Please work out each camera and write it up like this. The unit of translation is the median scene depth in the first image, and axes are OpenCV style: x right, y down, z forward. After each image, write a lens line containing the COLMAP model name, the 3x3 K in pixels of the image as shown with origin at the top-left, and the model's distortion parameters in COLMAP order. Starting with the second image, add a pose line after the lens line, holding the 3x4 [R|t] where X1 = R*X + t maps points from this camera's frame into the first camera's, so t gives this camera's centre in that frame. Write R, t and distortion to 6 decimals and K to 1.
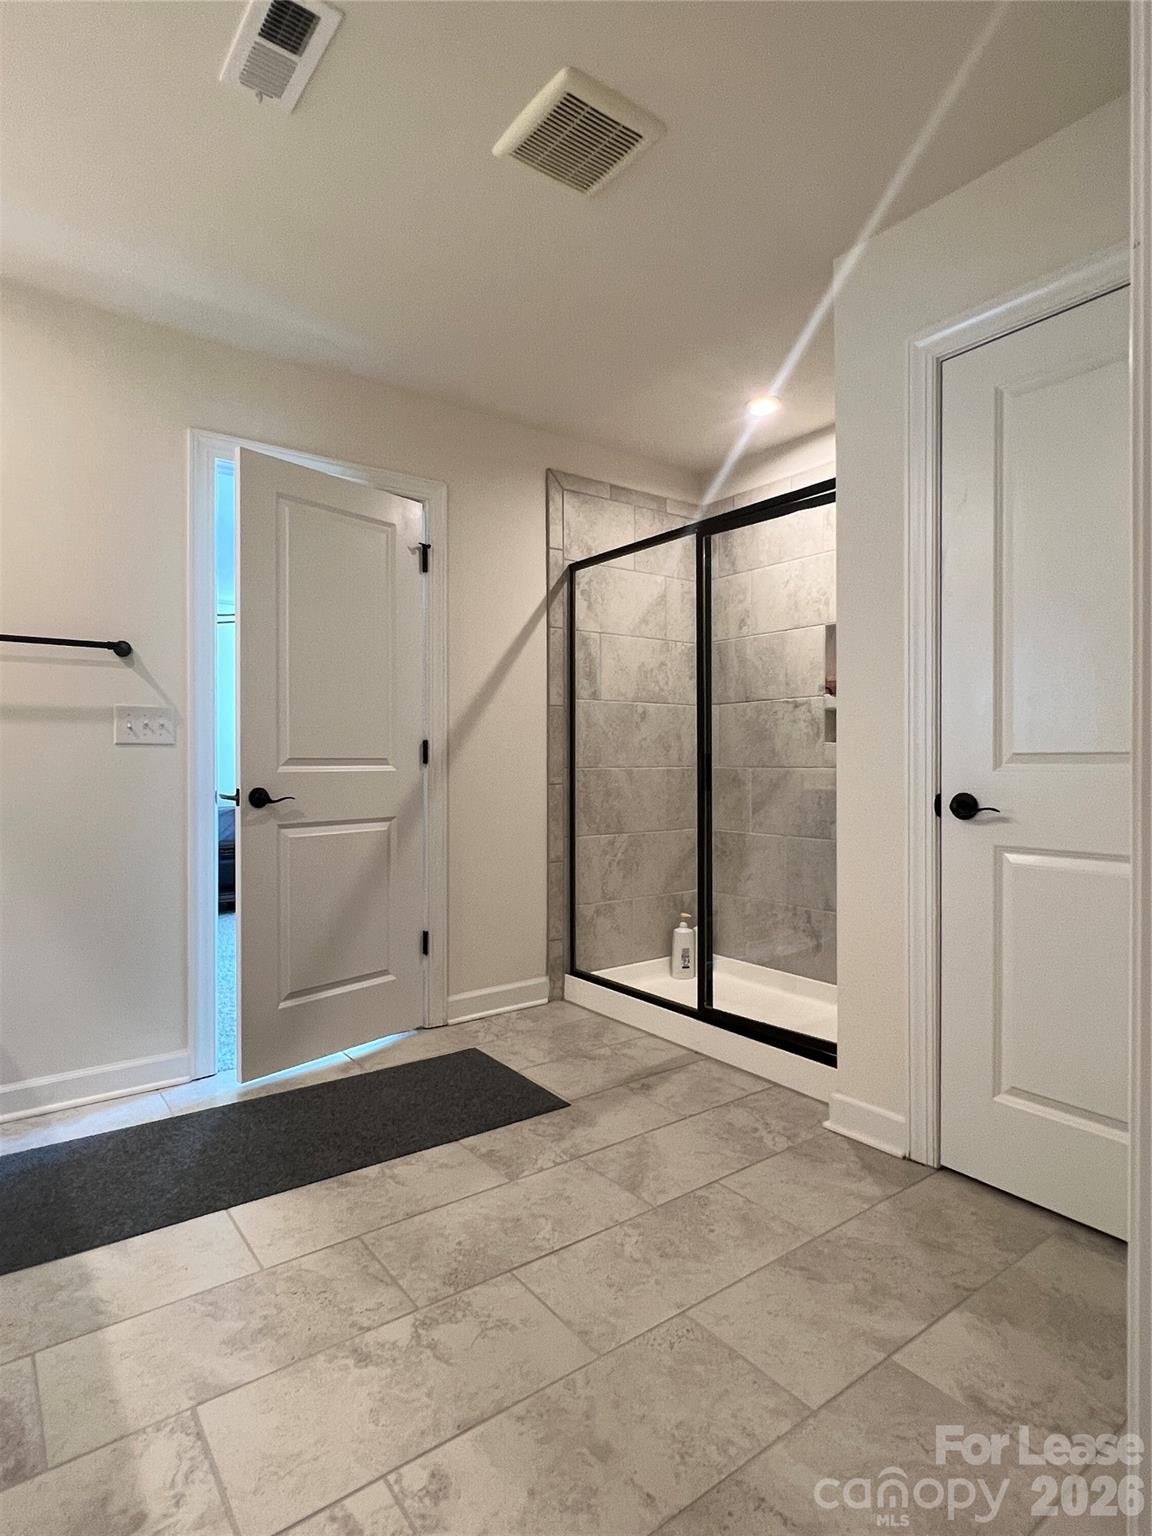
lens RADIAL K [[828.7, 0, 575.4], [0, 828.7, 765.5], [0, 0, 1]] dist [0.000626, -0.001165]
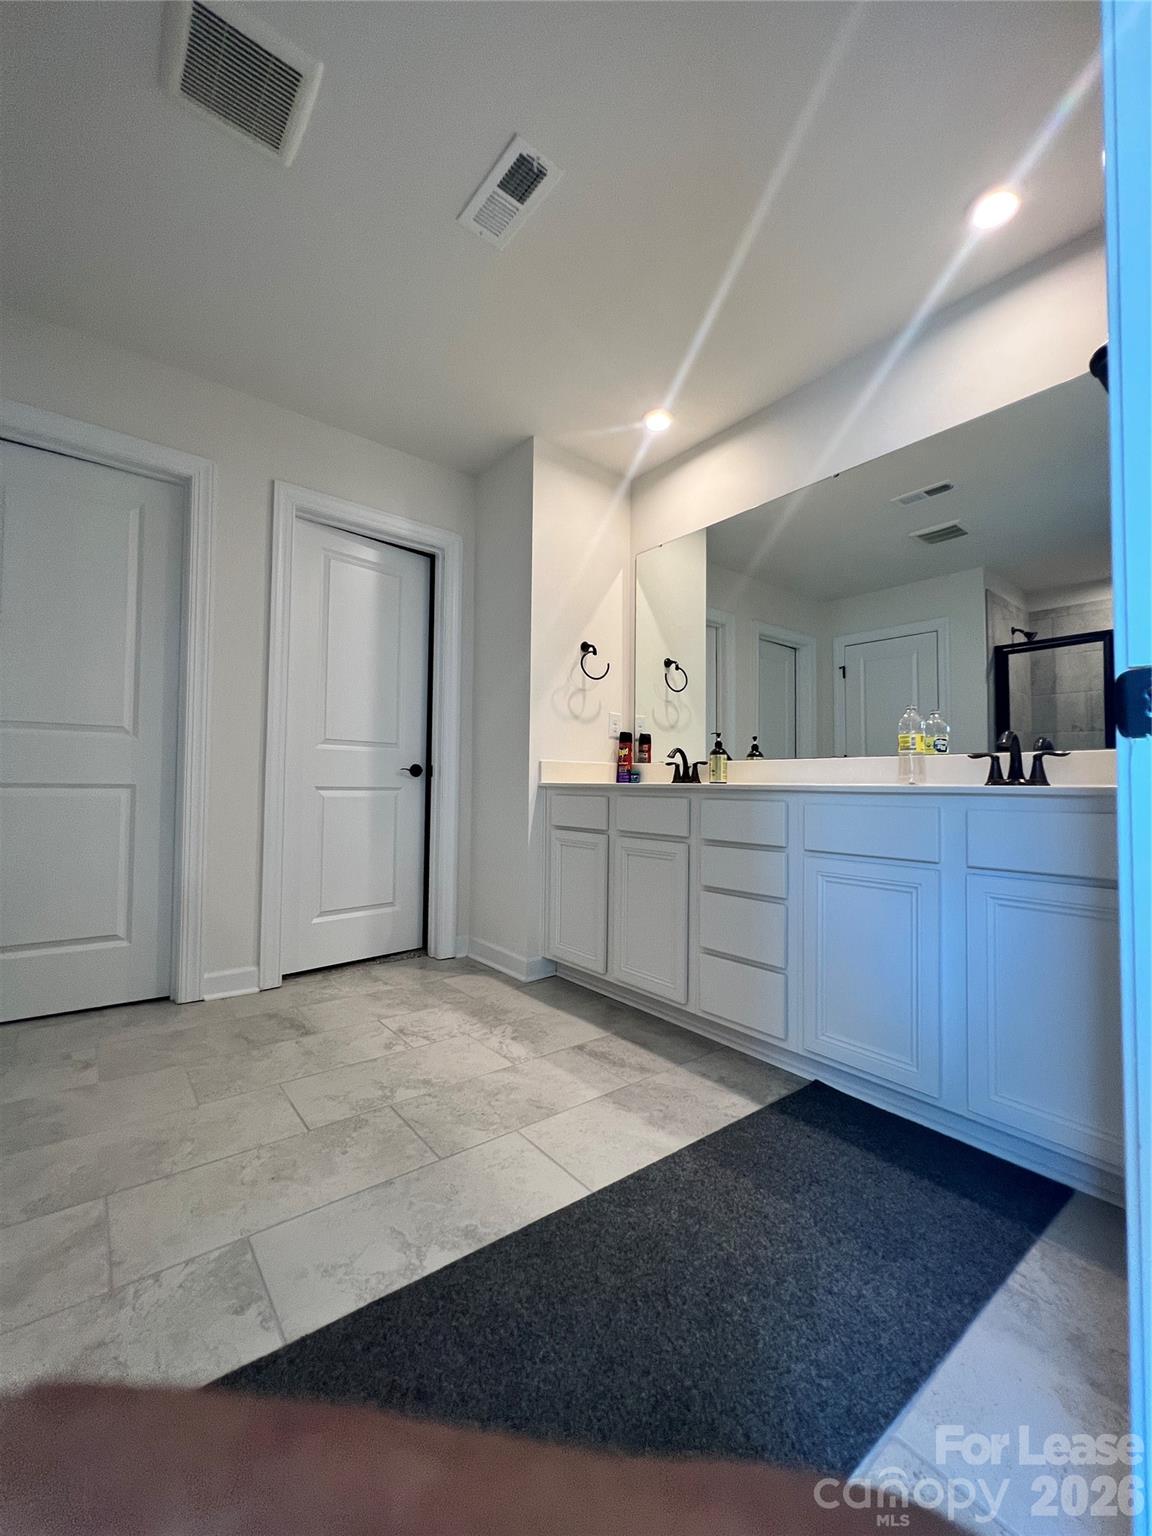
lens RADIAL K [[620.0, 0, 573.5], [0, 620.0, 769.2], [0, 0, 1]] dist [-0.000985, -0.000114]
pose [[-0.999274, -0.011131, -0.036438, -0.466395], [-0.010100, 0.999547, -0.028356, 0.121368], [0.036737, -0.027967, -0.998934, 2.123569]]
